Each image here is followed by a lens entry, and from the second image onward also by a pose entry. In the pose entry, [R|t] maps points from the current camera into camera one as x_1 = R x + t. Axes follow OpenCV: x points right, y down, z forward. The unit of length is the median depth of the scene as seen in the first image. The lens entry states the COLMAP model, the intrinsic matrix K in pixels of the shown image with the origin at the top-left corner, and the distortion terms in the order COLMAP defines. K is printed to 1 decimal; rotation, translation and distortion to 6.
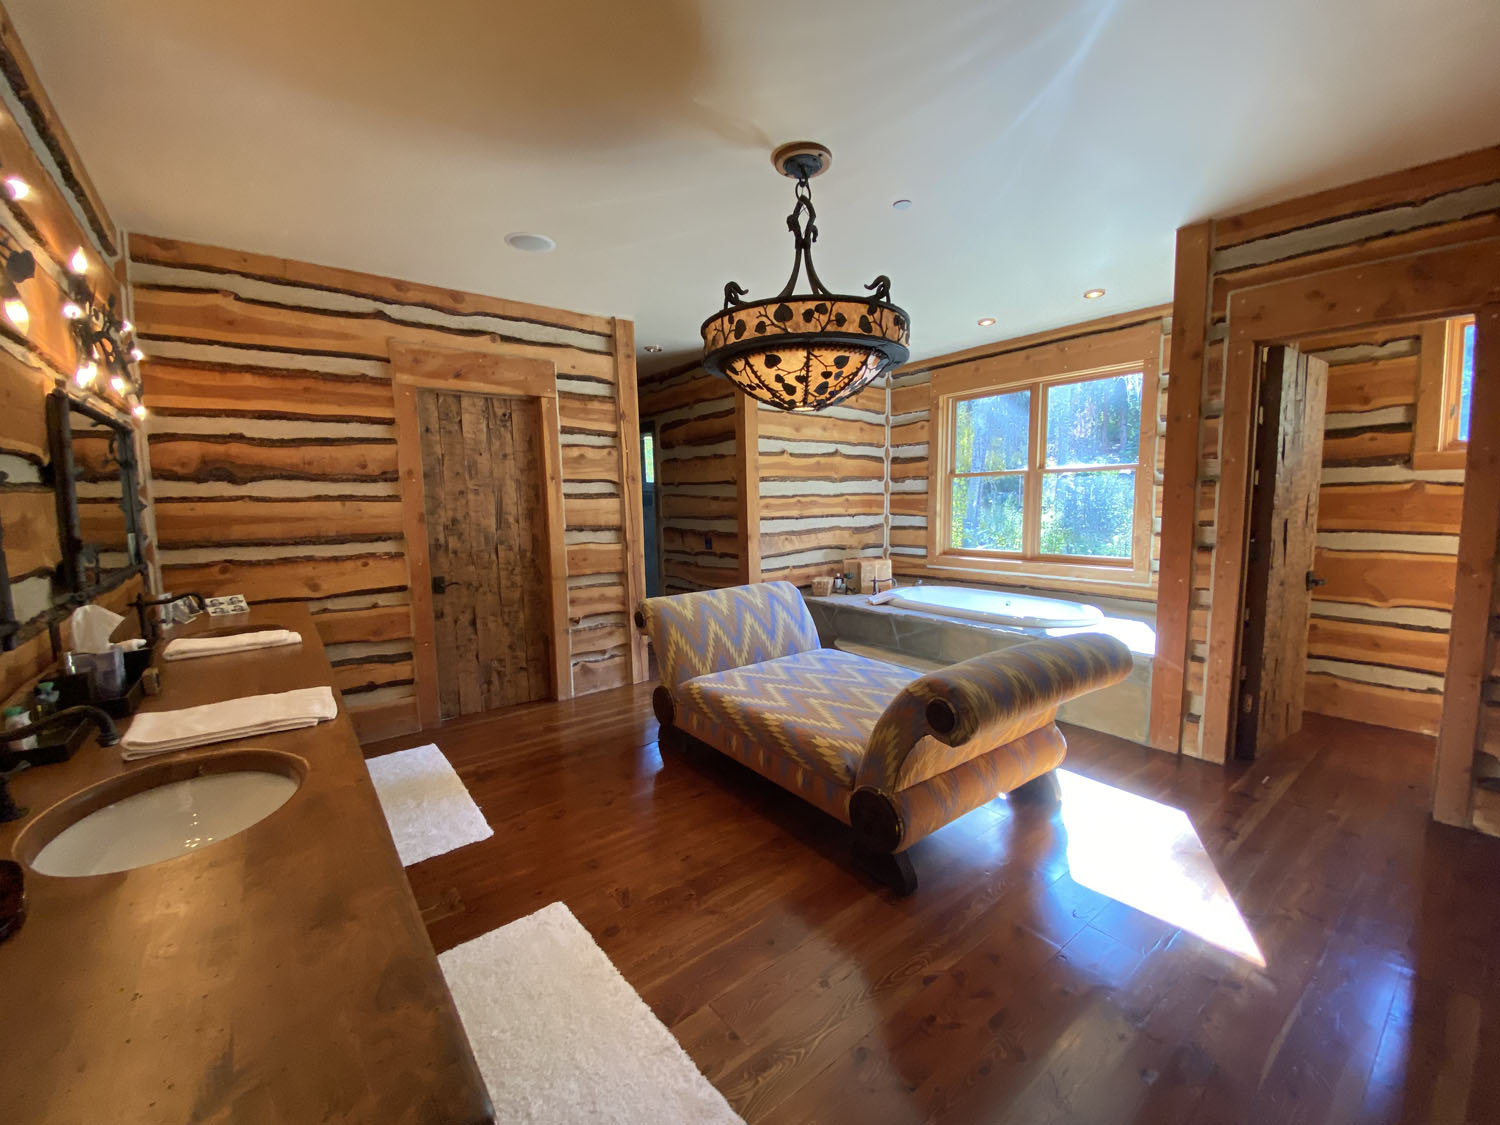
lens RADIAL K [[611.2, 0, 755.6], [0, 611.2, 561.9], [0, 0, 1]] dist [0.071505, -0.052138]
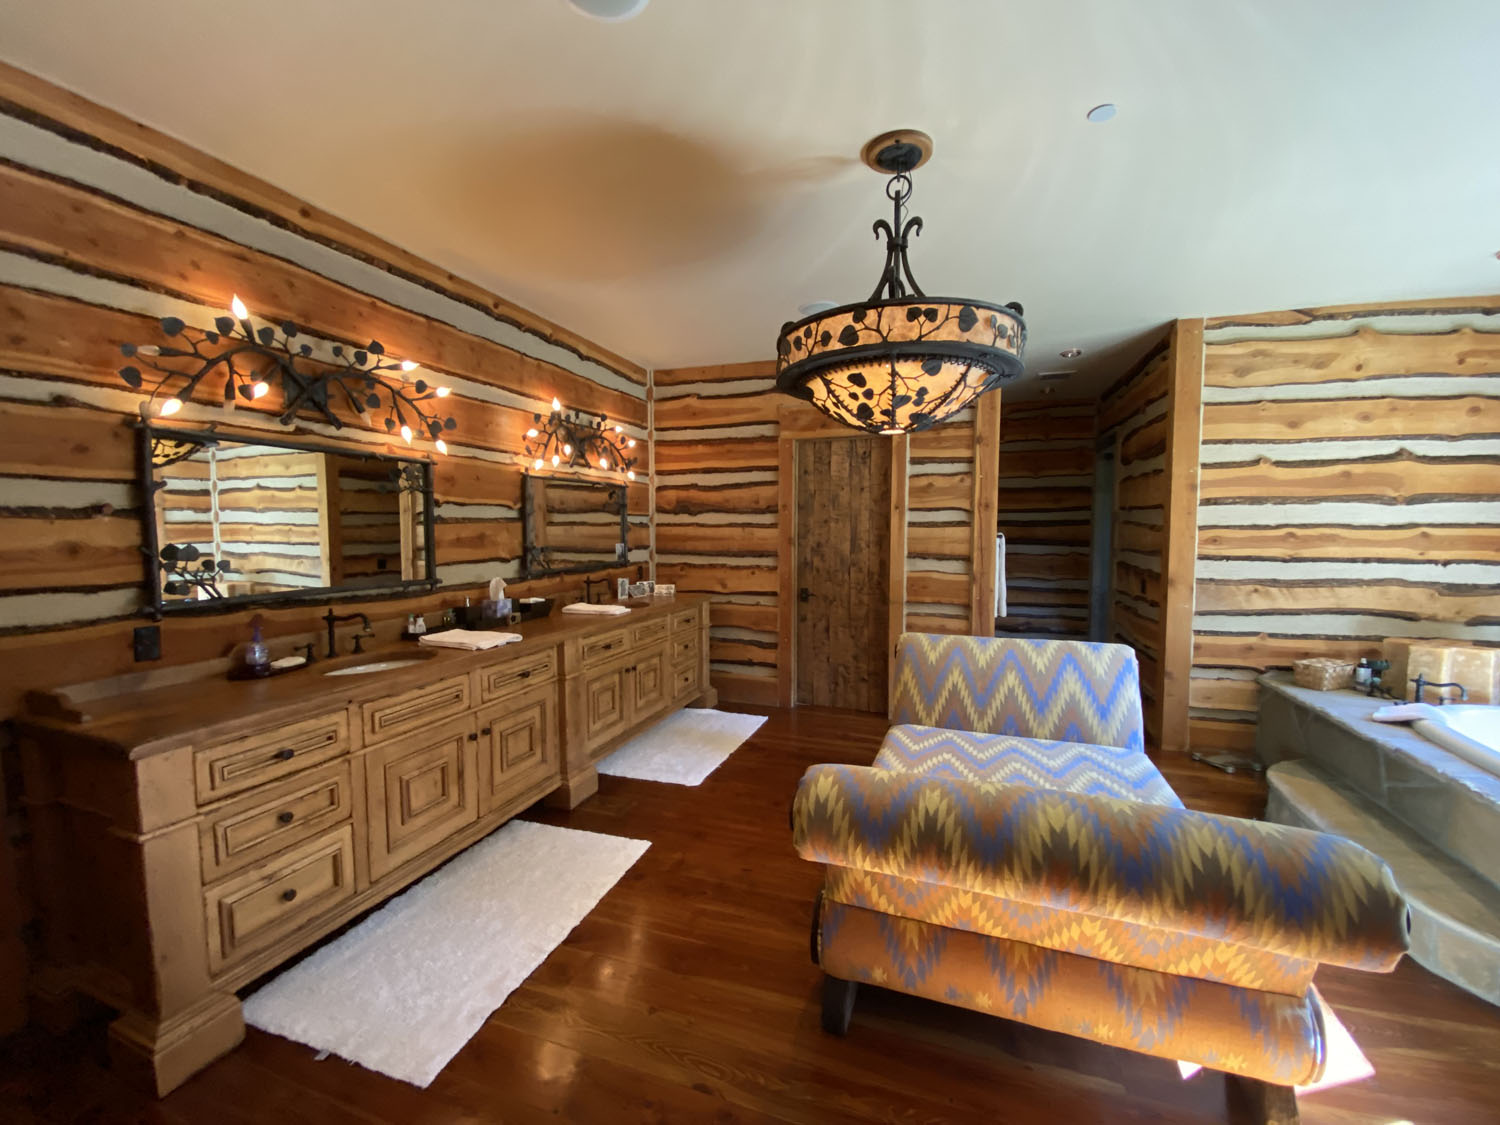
lens RADIAL K [[611.2, 0, 755.6], [0, 611.2, 561.9], [0, 0, 1]] dist [0.071505, -0.052138]
pose [[0.534354, 0.067742, -0.842542, 0.461851], [-0.094610, 0.995313, 0.020022, -0.043482], [0.839949, 0.069014, 0.538258, 0.249172]]
